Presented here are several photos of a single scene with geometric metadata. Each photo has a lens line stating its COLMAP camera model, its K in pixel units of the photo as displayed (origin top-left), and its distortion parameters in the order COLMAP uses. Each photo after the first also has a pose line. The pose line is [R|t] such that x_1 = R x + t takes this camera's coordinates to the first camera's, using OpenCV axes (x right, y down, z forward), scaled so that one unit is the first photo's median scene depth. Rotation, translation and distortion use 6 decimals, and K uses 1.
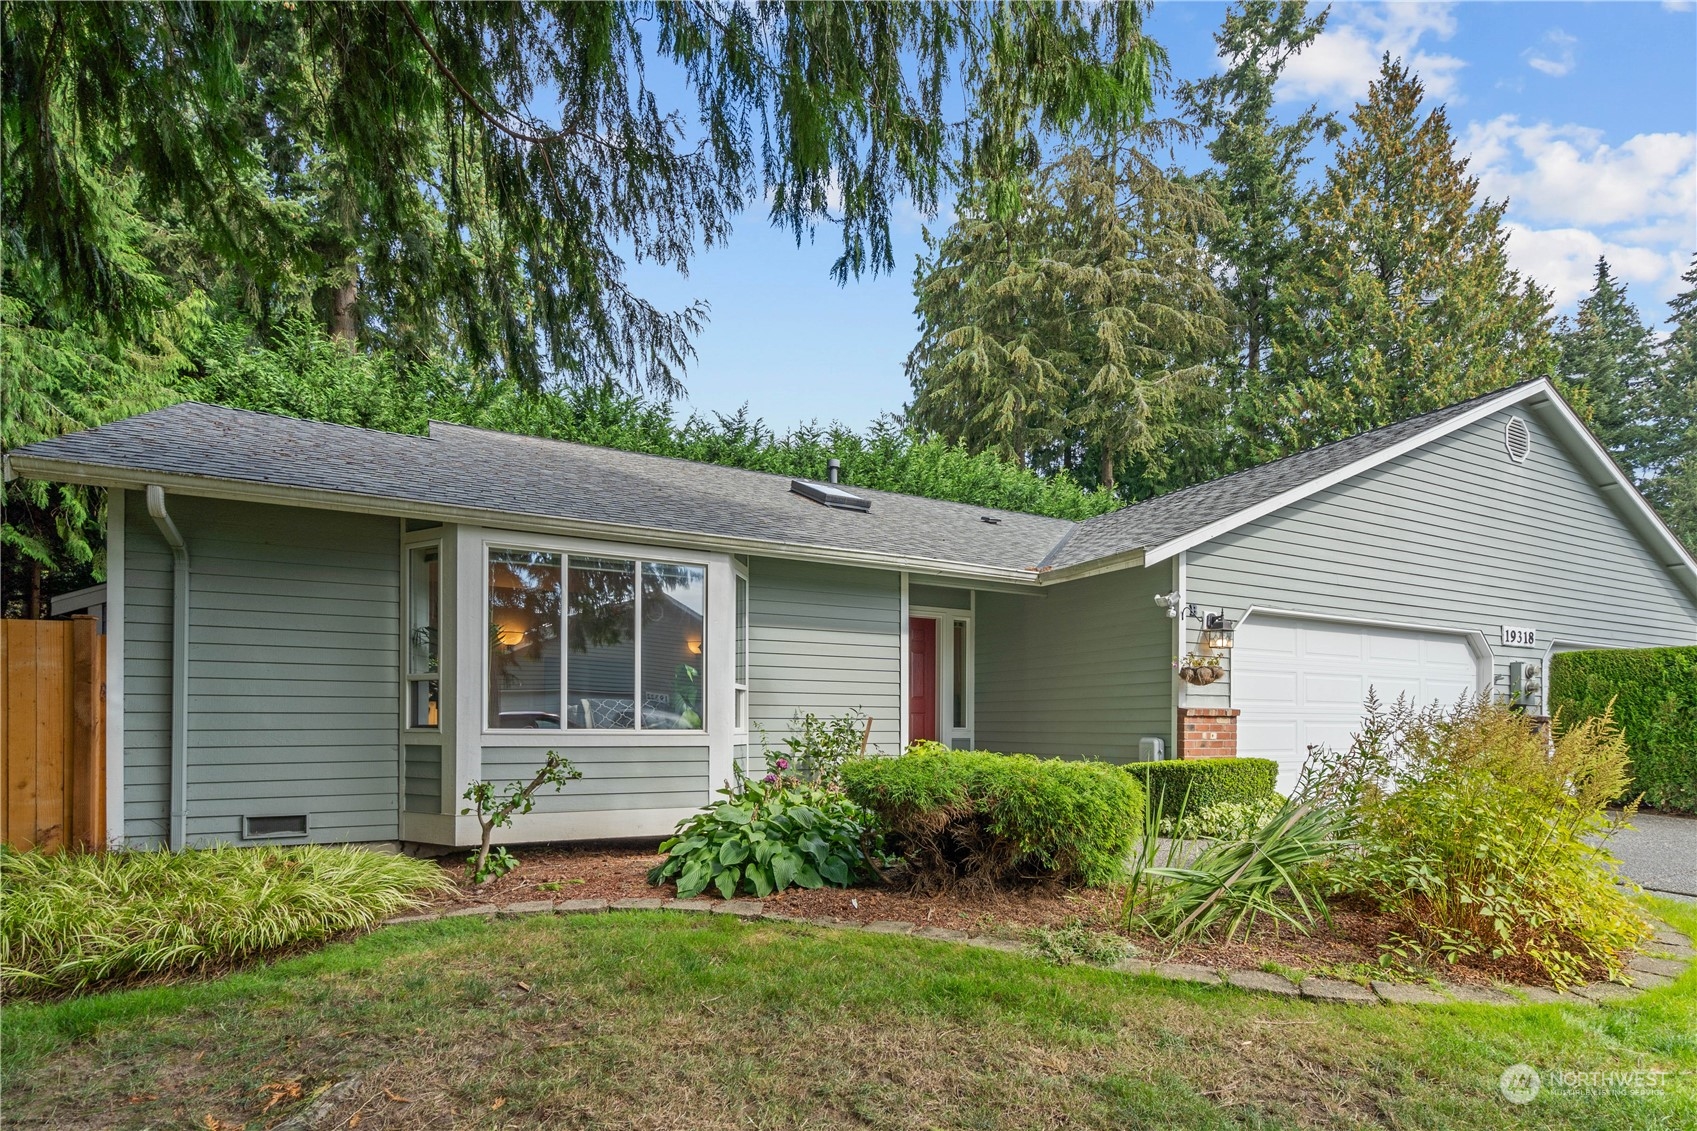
lens RADIAL K [[787.5, 0, 843.8], [0, 787.5, 556.5], [0, 0, 1]] dist [-0.003325, 0.000925]
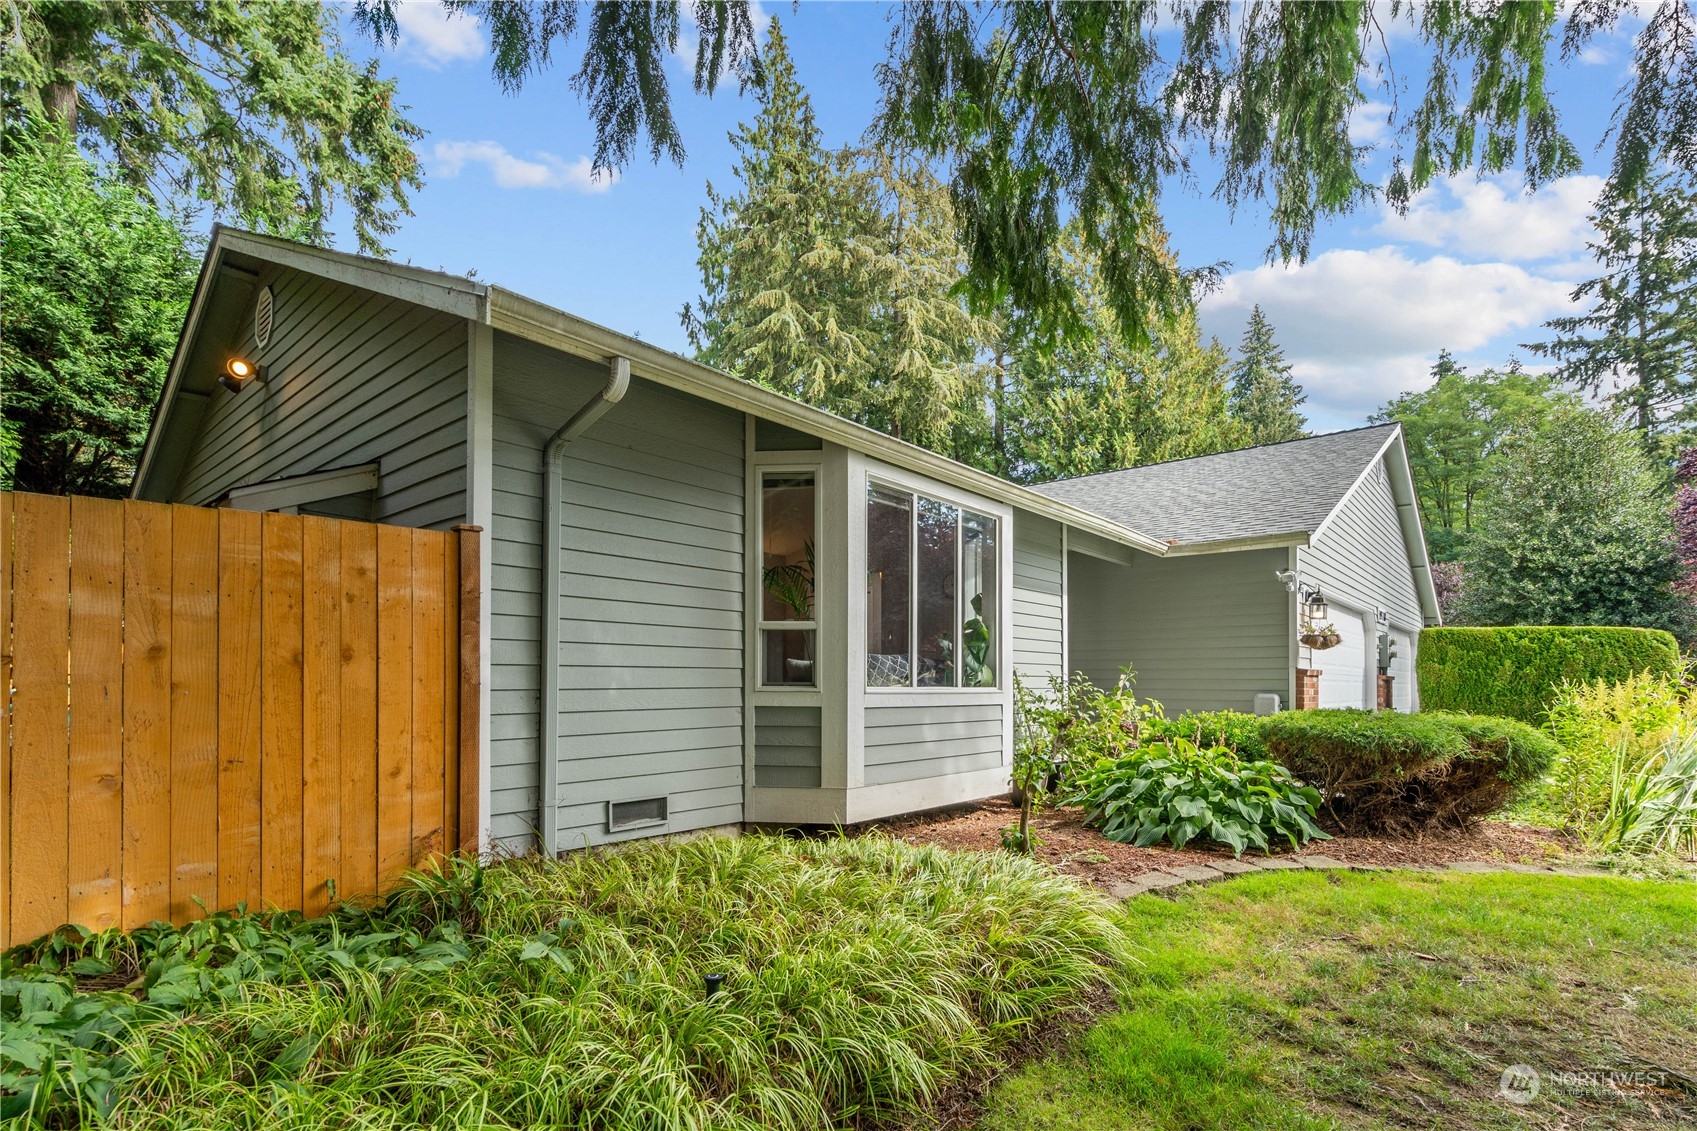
lens RADIAL K [[777.3, 0, 845.7], [0, 777.3, 503.9], [0, 0, 1]] dist [0.001217, 0.000398]
pose [[0.927970, 0.084937, 0.362847, -0.628439], [-0.080316, 0.996381, -0.027833, 0.033169], [-0.363898, -0.003314, 0.931433, 0.159956]]
